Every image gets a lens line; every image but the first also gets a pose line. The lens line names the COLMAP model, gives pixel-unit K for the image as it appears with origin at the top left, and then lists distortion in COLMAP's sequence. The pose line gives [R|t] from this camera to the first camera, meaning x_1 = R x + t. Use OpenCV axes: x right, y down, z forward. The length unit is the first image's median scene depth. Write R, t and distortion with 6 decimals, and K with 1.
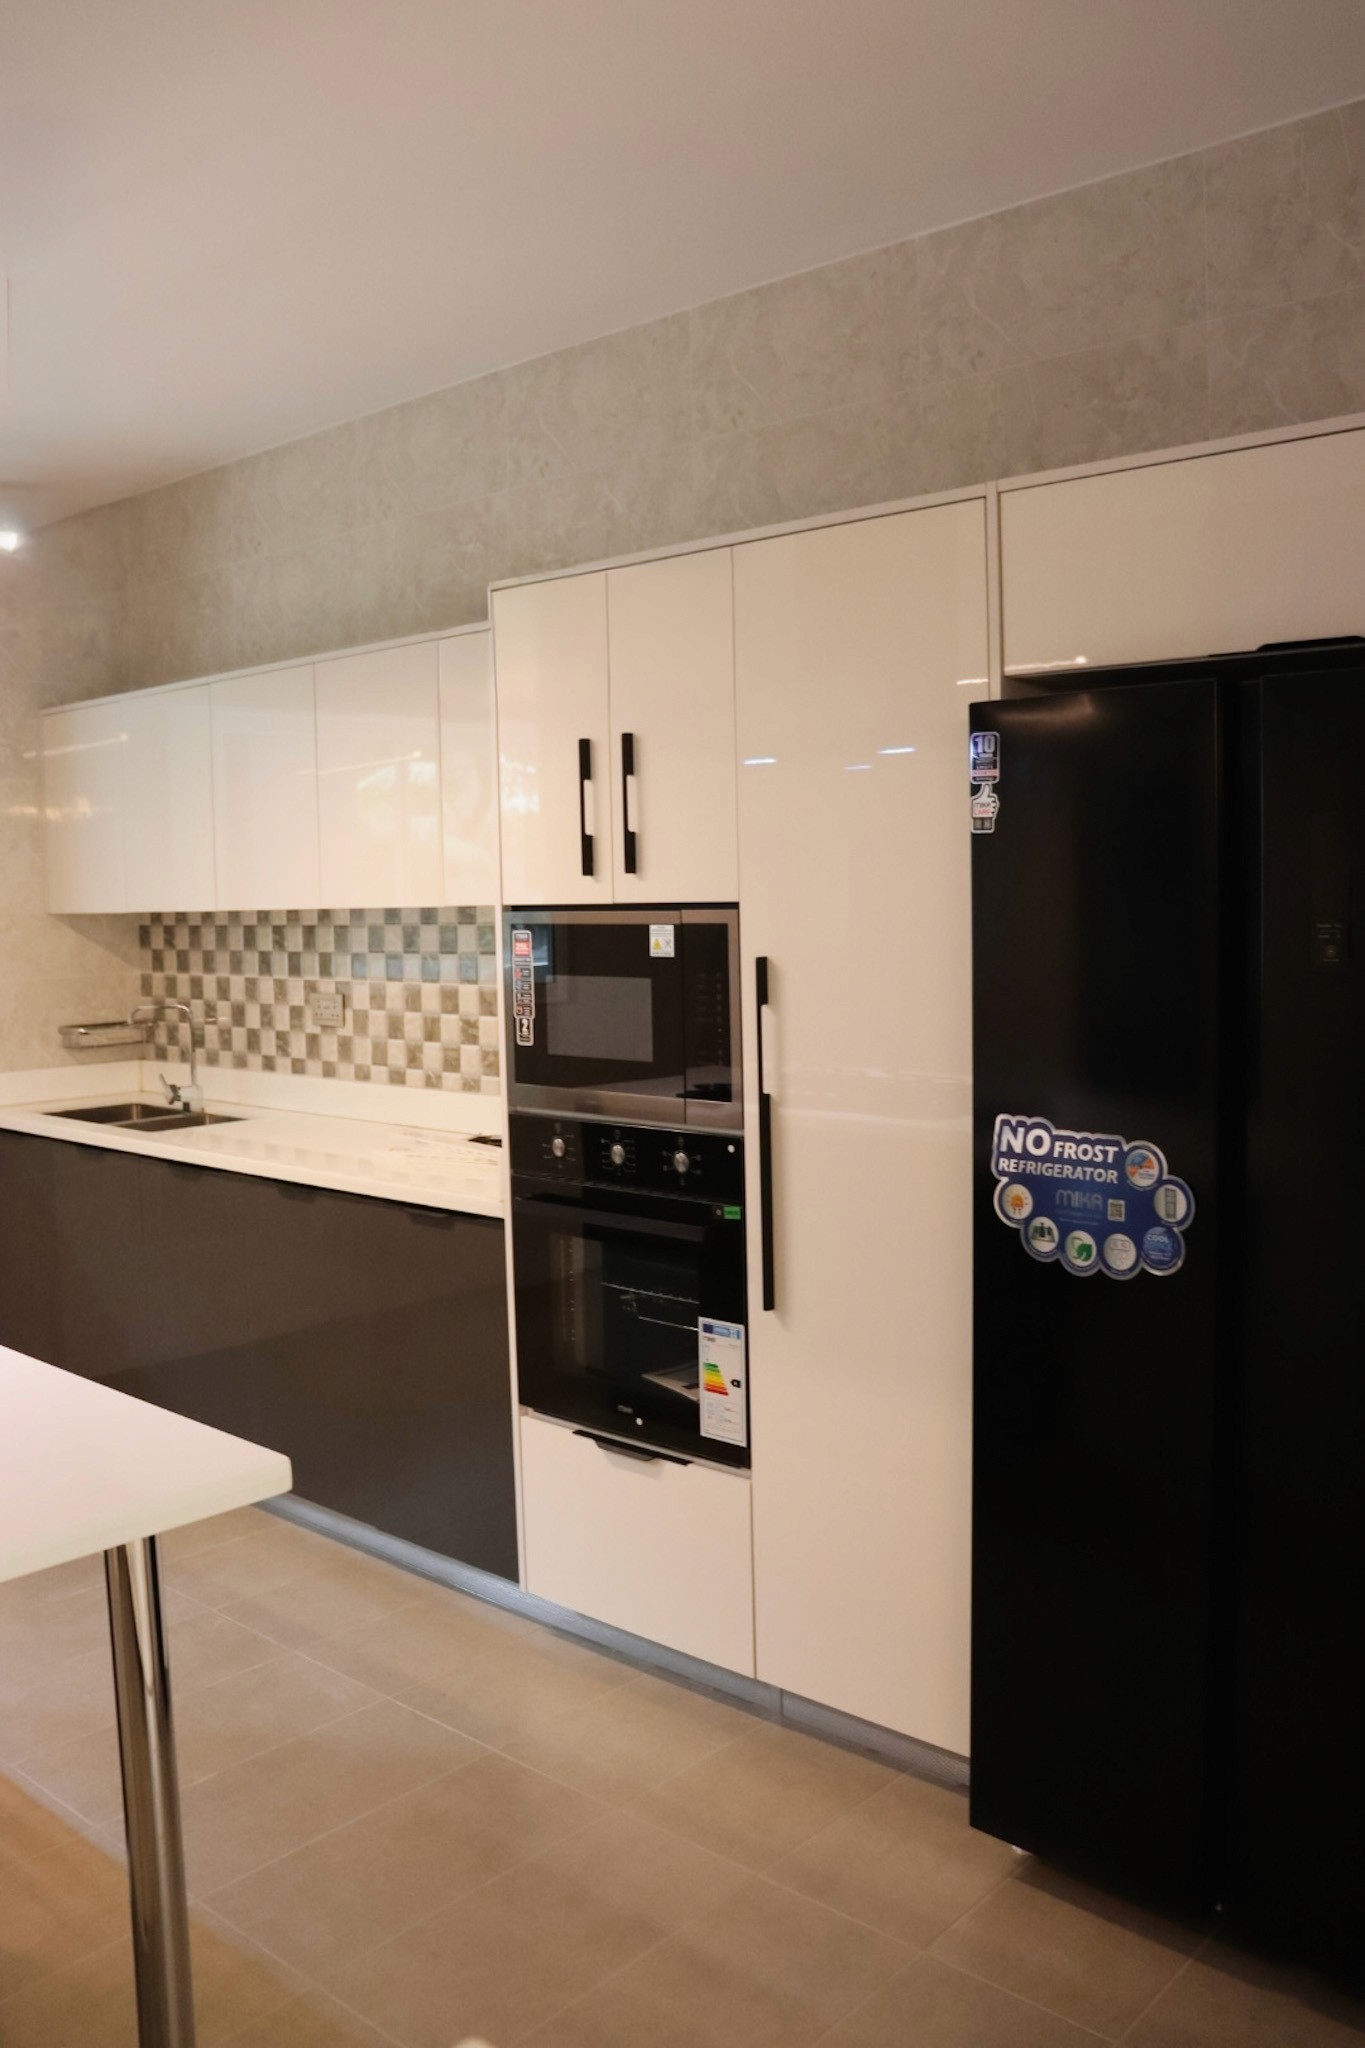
lens RADIAL K [[1680.8, 0, 682.5], [0, 1680.8, 1024.0], [0, 0, 1]] dist [-0.174368, 0.145914]
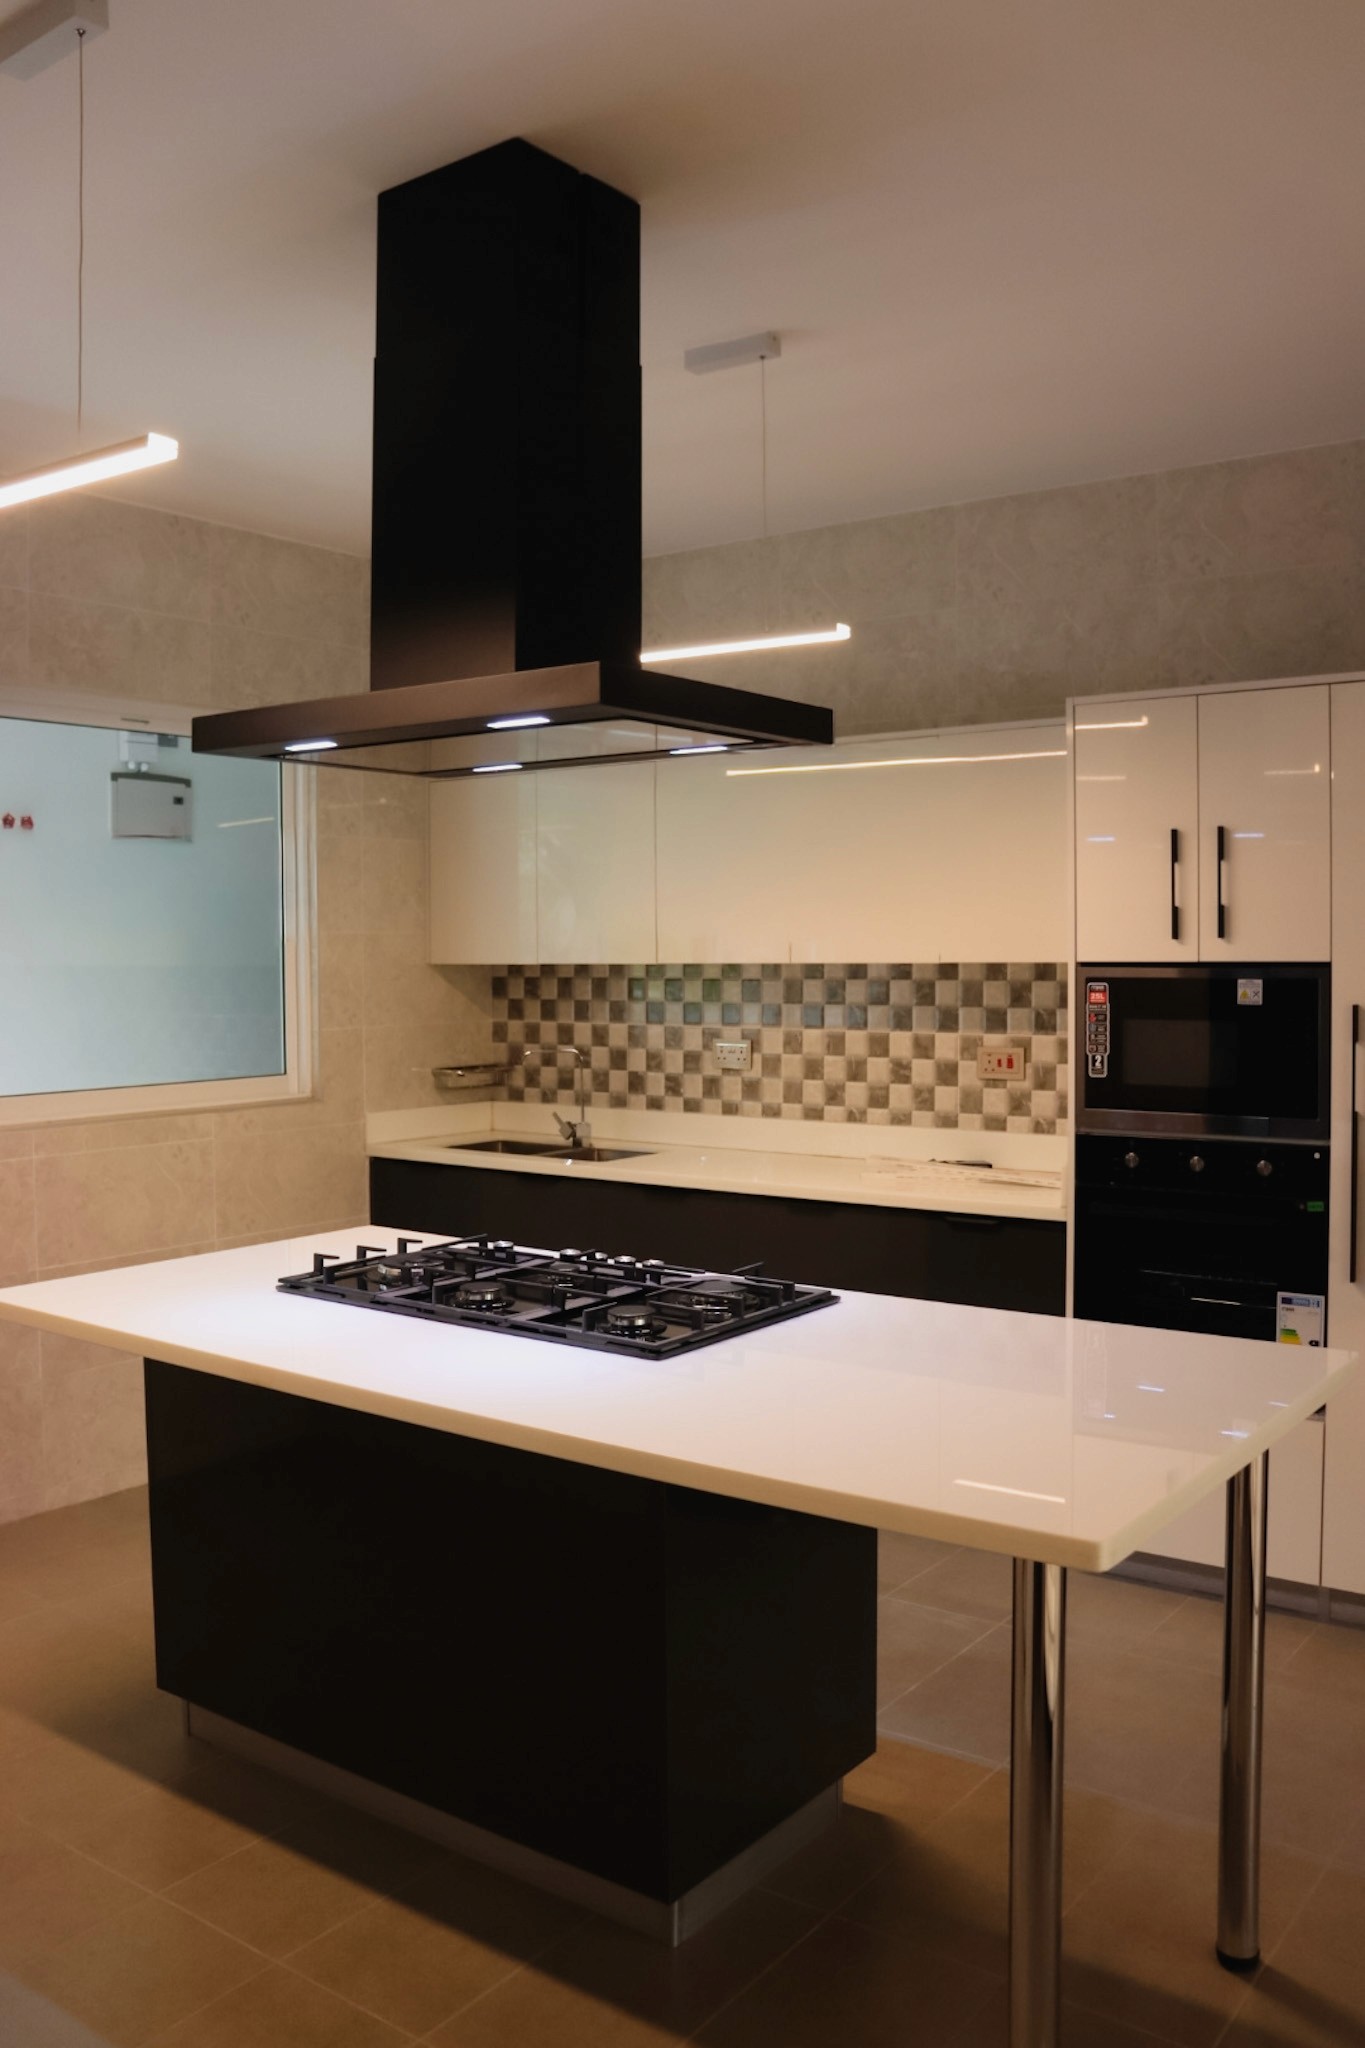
lens RADIAL K [[1680.8, 0, 682.5], [0, 1680.8, 1024.0], [0, 0, 1]] dist [-0.174368, 0.145914]
pose [[0.995416, 0.010059, 0.095113, -0.374440], [-0.006157, 0.999131, -0.041221, 0.019066], [-0.095445, 0.040446, 0.994613, -0.126759]]
